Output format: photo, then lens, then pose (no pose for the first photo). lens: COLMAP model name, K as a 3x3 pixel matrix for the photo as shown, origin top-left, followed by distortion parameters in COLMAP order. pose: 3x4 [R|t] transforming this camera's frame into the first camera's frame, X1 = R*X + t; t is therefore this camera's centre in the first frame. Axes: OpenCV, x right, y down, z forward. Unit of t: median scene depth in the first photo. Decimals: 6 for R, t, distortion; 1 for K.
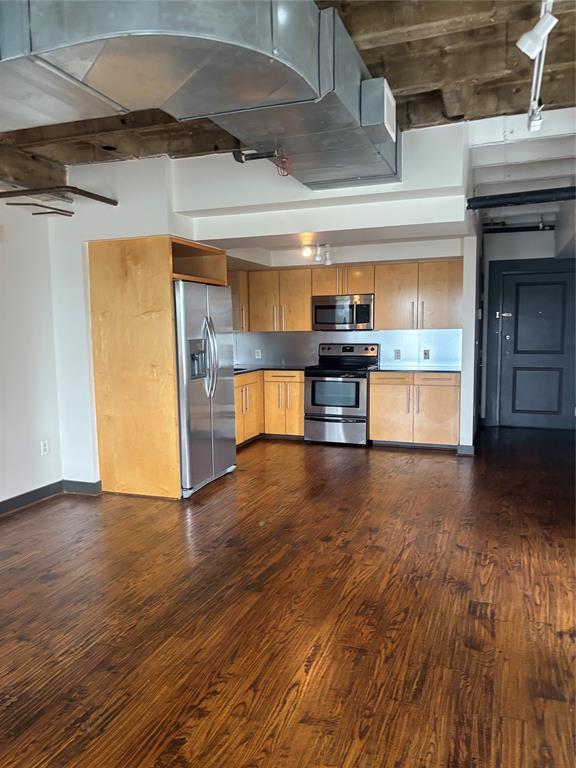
lens RADIAL K [[582.7, 0, 283.9], [0, 582.7, 391.8], [0, 0, 1]] dist [0.069834, -0.074193]
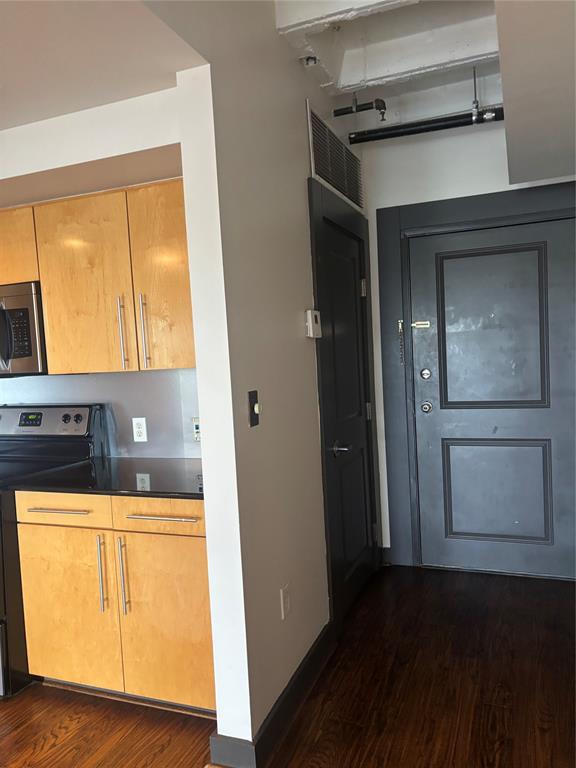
lens RADIAL K [[582.9, 0, 285.6], [0, 582.9, 386.6], [0, 0, 1]] dist [0.060273, -0.071465]
pose [[0.998910, -0.039680, -0.024591, 0.321932], [0.038399, 0.997983, -0.050549, -0.072260], [0.026547, 0.049549, 0.998419, 0.620559]]
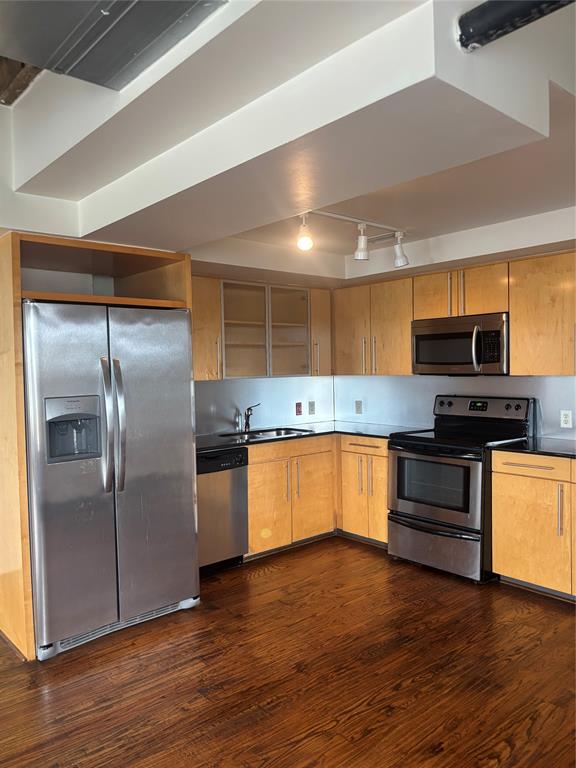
lens RADIAL K [[580.2, 0, 283.4], [0, 580.2, 386.2], [0, 0, 1]] dist [0.040746, -0.052206]
pose [[0.878040, 0.012975, -0.478410, 0.233686], [-0.046027, 0.997288, -0.057427, -0.052663], [0.476368, 0.072443, 0.876257, 0.403495]]
